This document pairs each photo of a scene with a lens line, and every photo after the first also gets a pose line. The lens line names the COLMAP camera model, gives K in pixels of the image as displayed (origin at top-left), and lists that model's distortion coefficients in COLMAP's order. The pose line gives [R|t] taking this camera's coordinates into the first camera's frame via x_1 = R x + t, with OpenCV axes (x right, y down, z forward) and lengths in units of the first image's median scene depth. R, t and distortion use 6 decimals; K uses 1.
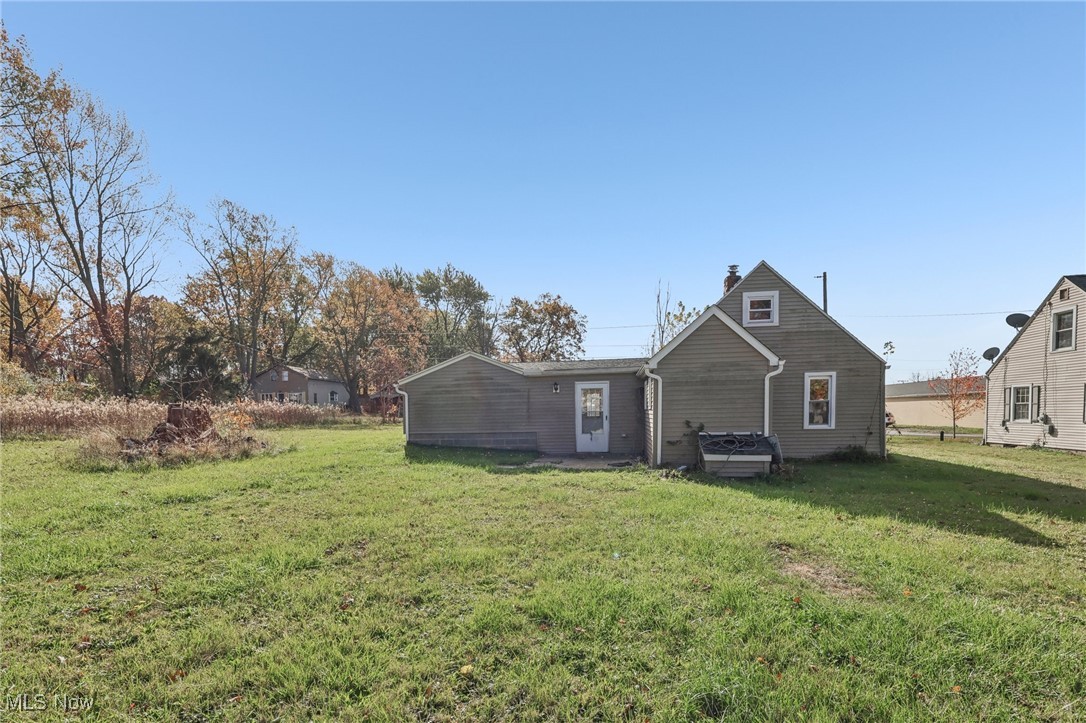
lens RADIAL K [[699.7, 0, 543.7], [0, 699.7, 411.1], [0, 0, 1]] dist [-0.004575, -0.000343]
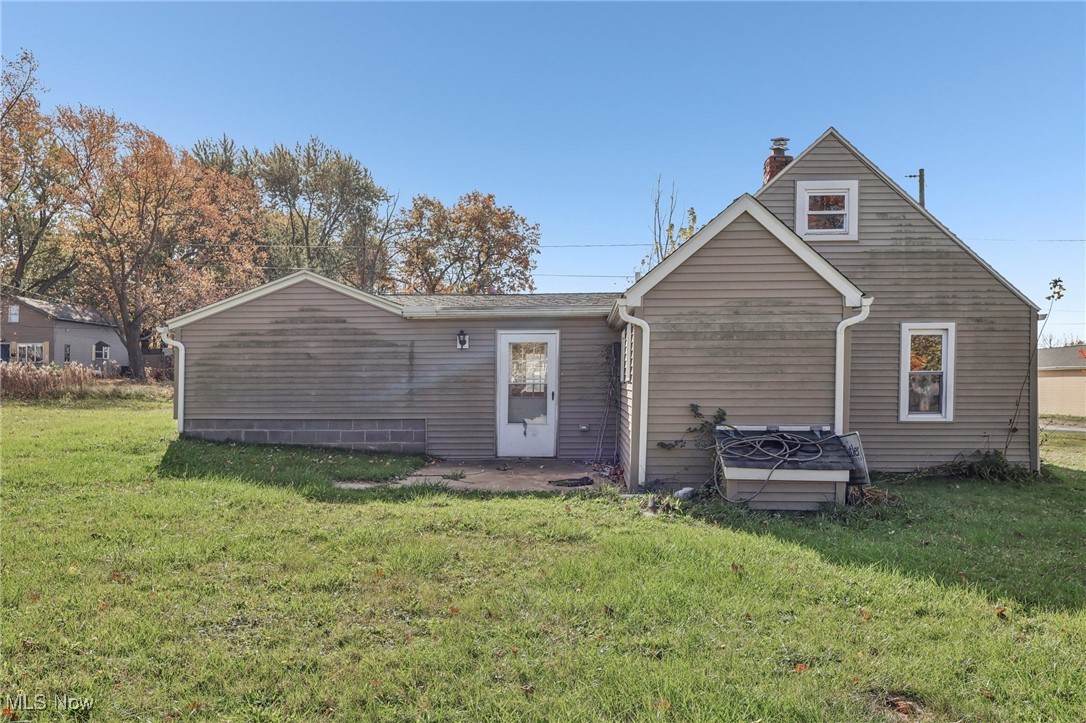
lens RADIAL K [[903.7, 0, 543.0], [0, 903.7, 361.5], [0, 0, 1]] dist [0.003947, 0.000757]
pose [[0.999600, 0.018059, 0.021759, 0.064640], [-0.017535, 0.999557, -0.024064, -0.000178], [-0.022184, 0.023673, 0.999474, 0.272066]]
